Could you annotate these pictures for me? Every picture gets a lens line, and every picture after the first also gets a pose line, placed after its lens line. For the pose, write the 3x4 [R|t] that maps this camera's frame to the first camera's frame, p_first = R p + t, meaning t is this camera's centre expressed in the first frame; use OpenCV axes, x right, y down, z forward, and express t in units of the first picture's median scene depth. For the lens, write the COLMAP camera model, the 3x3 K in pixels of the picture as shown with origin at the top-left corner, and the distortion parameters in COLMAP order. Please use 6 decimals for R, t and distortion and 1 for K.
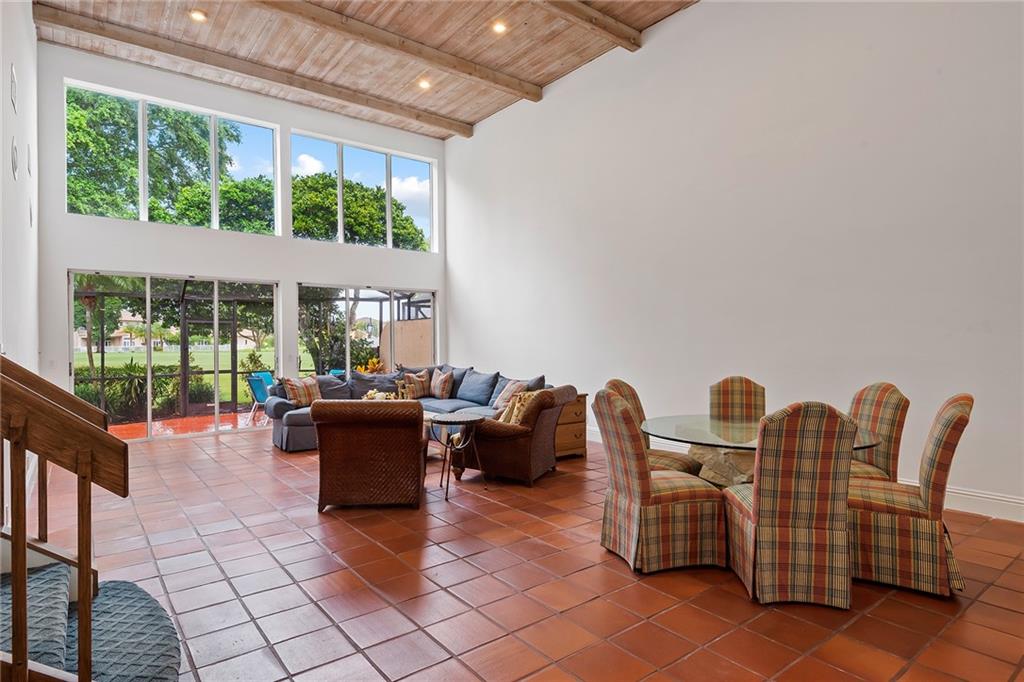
lens RADIAL K [[561.0, 0, 508.9], [0, 561.0, 344.3], [0, 0, 1]] dist [0.032194, -0.019121]
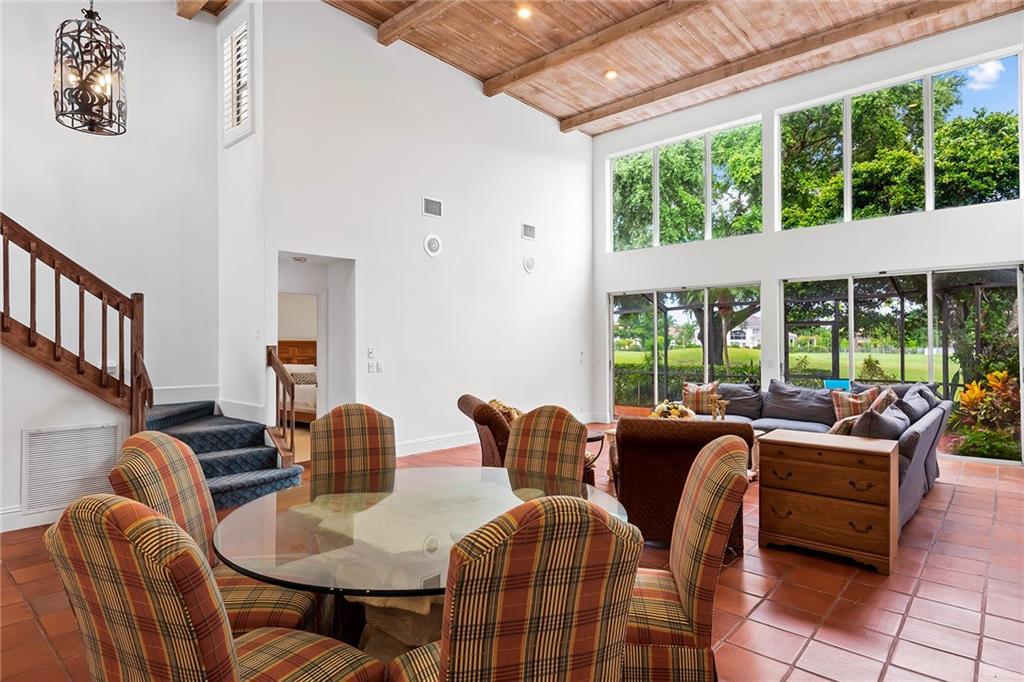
lens RADIAL K [[561.0, 0, 505.2], [0, 561.0, 341.9], [0, 0, 1]] dist [0.032194, -0.019121]
pose [[0.185783, 0.000584, -0.982591, 0.458474], [-0.005503, 0.999985, -0.000446, -0.008883], [0.982575, 0.005490, 0.185784, 0.438341]]
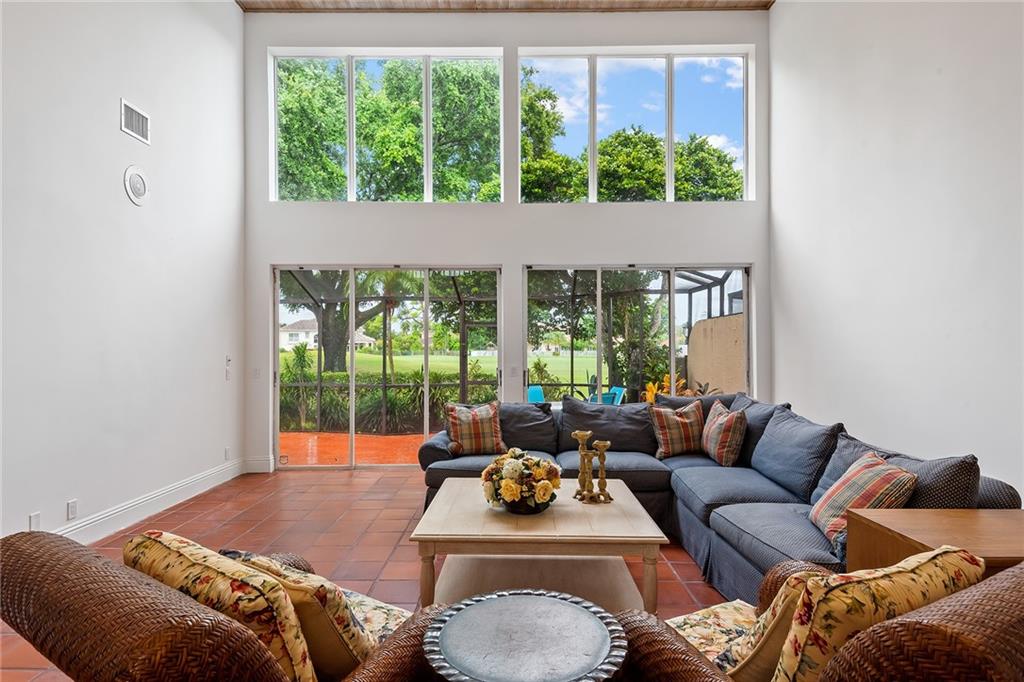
lens RADIAL K [[561.0, 0, 509.0], [0, 561.0, 341.0], [0, 0, 1]] dist [0.032194, -0.019121]
pose [[0.791947, -0.001783, -0.610588, 0.040885], [-0.008886, 0.999856, -0.014445, -0.004477], [0.610526, 0.016866, 0.791817, 0.468666]]
